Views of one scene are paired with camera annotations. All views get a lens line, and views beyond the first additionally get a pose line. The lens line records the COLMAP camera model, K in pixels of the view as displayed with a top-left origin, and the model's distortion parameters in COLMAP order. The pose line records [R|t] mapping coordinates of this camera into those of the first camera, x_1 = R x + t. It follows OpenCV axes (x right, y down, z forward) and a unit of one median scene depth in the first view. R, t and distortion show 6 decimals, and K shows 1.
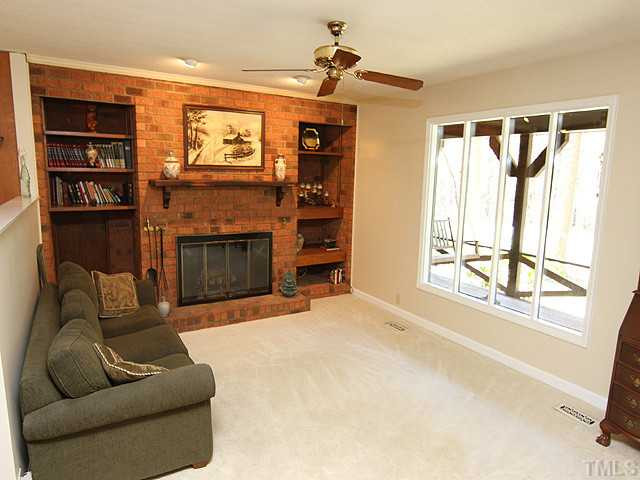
lens RADIAL K [[407.2, 0, 315.4], [0, 407.2, 232.0], [0, 0, 1]] dist [-0.016700, 0.004798]
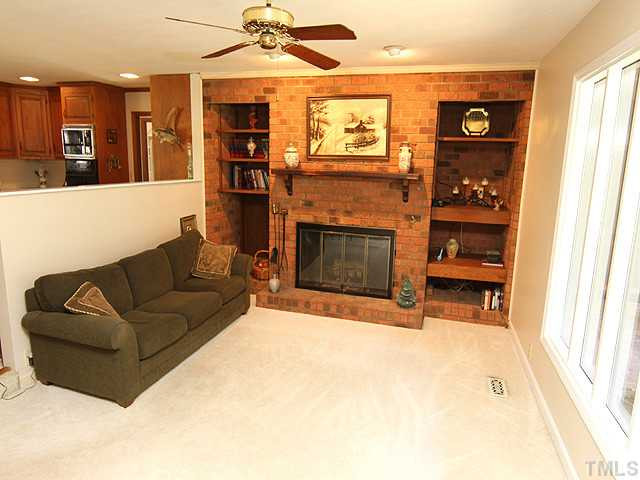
lens RADIAL K [[407.2, 0, 321.1], [0, 407.2, 230.5], [0, 0, 1]] dist [-0.016700, 0.004798]
pose [[0.679889, 0.119341, -0.723539, 0.467734], [-0.117272, 0.991665, 0.053369, -0.030816], [0.723878, 0.048566, 0.688217, 0.301245]]
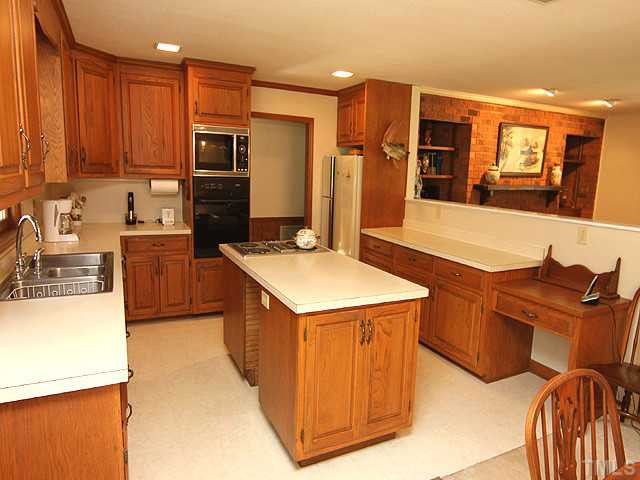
lens RADIAL K [[407.2, 0, 314.2], [0, 407.2, 231.6], [0, 0, 1]] dist [-0.016700, 0.004798]
pose [[0.996400, 0.015658, -0.083320, -0.726980], [-0.015297, 0.999871, 0.004966, 0.012579], [0.083387, -0.003674, 0.996510, -0.235753]]
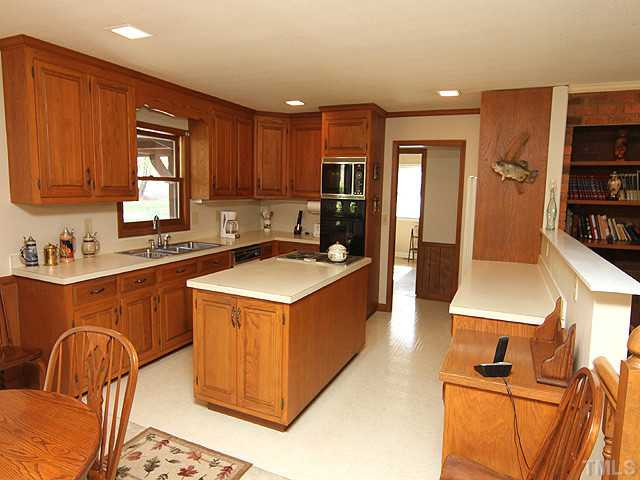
lens RADIAL K [[407.2, 0, 321.6], [0, 407.2, 239.9], [0, 0, 1]] dist [-0.016700, 0.004798]
pose [[0.573509, 0.087920, -0.814468, -0.176590], [-0.128219, 0.991604, 0.016756, -0.005507], [0.809103, 0.094820, 0.579967, -0.016899]]
